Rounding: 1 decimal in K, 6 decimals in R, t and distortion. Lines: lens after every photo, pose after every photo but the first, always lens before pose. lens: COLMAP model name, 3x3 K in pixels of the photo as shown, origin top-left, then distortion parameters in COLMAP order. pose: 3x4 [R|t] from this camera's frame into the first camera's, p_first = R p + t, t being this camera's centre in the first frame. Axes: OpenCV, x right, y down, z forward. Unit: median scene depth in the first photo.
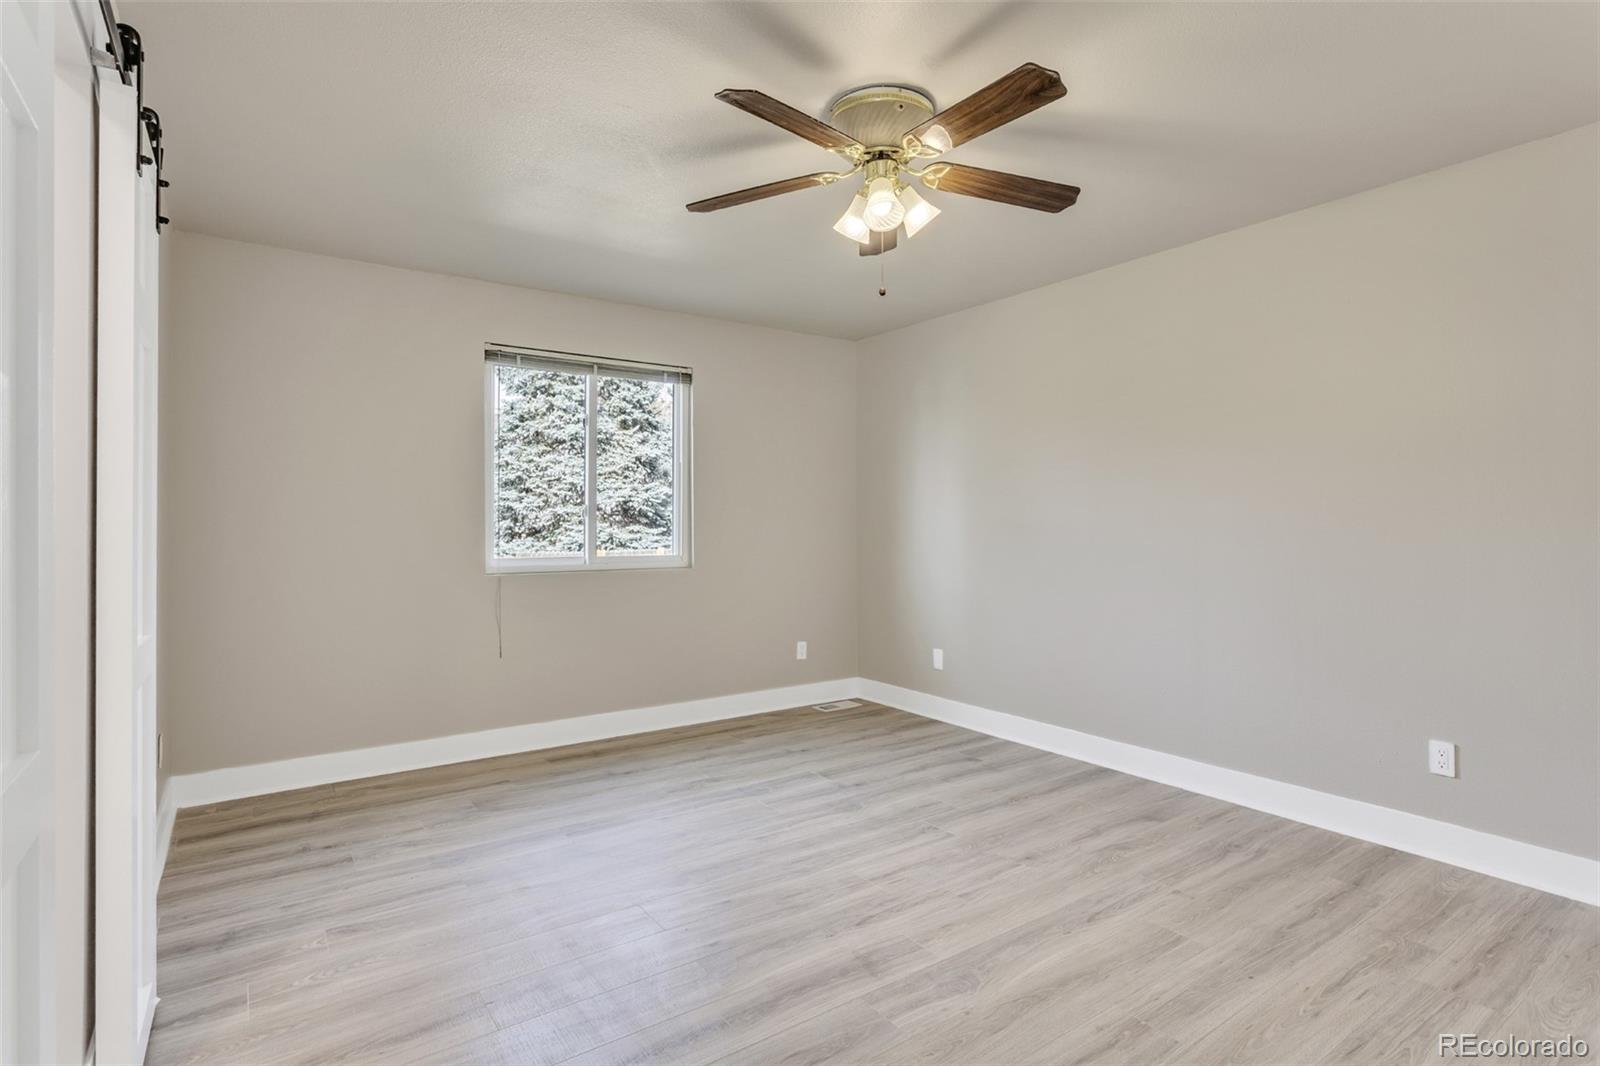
lens RADIAL K [[795.6, 0, 800.5], [0, 795.6, 519.6], [0, 0, 1]] dist [0.002103, 0.002536]
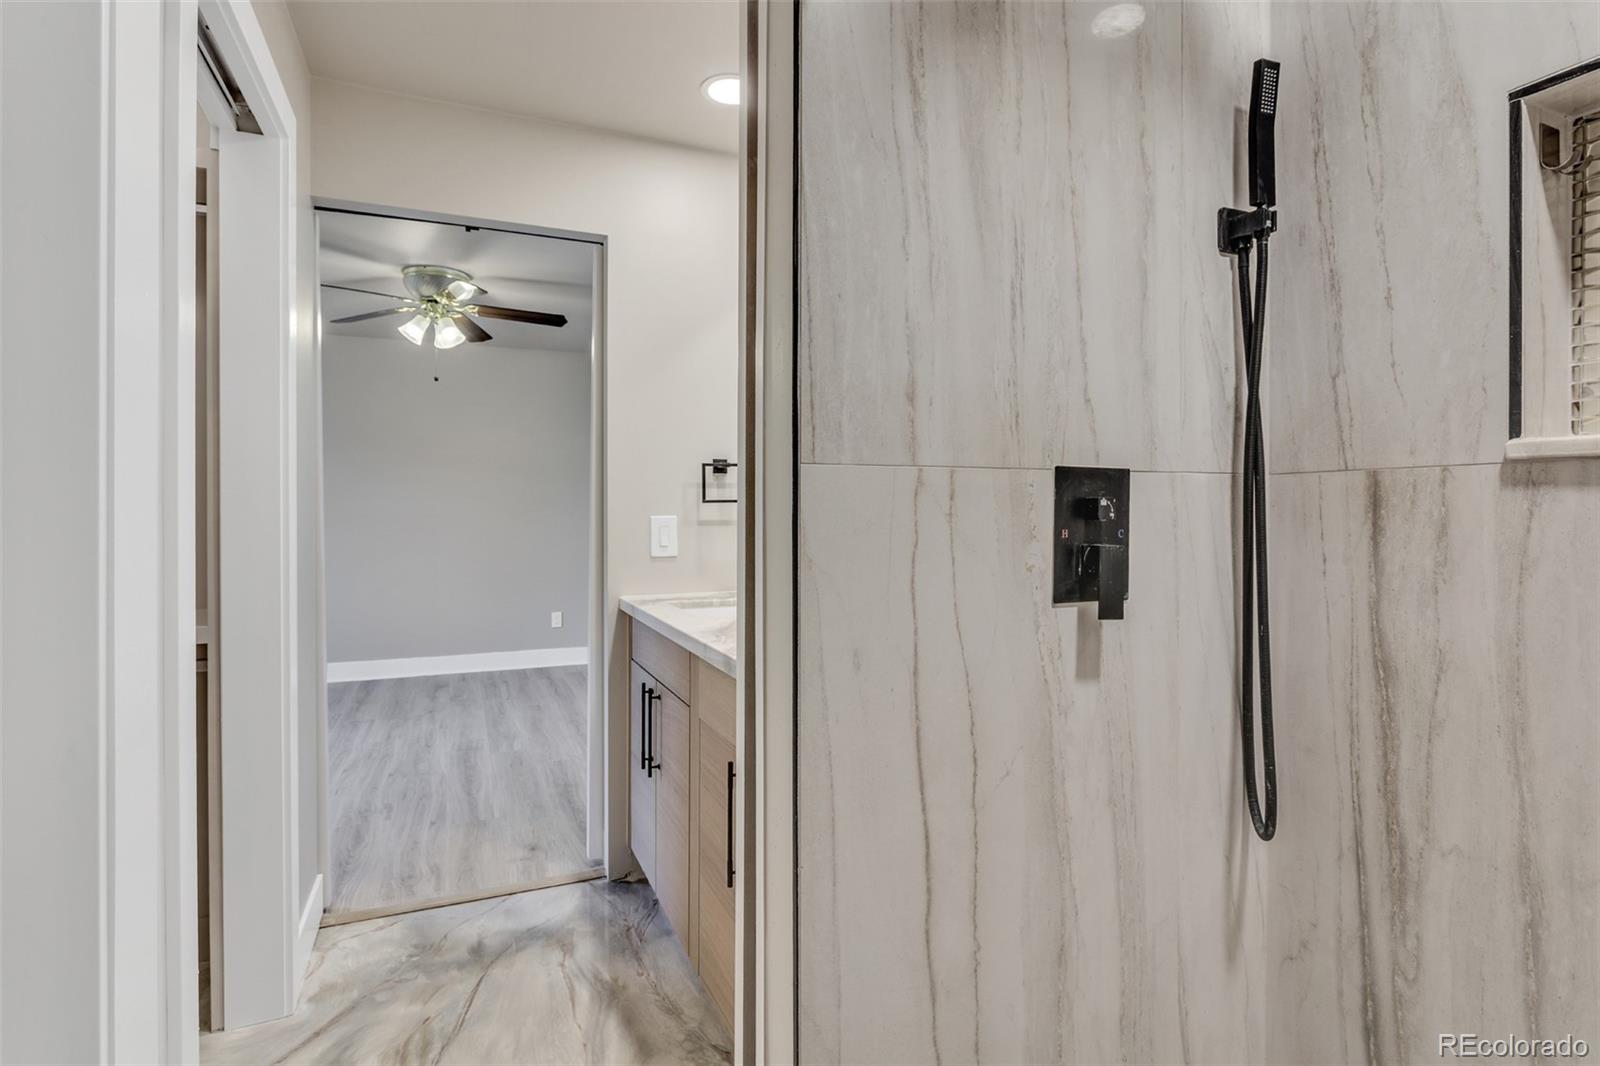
lens RADIAL K [[795.6, 0, 792.0], [0, 795.6, 524.8], [0, 0, 1]] dist [0.002103, 0.002536]
pose [[0.211046, -0.010469, 0.977420, -1.430530], [-0.001543, 0.999938, 0.011044, 0.010875], [-0.977475, -0.003839, 0.211017, -0.121808]]
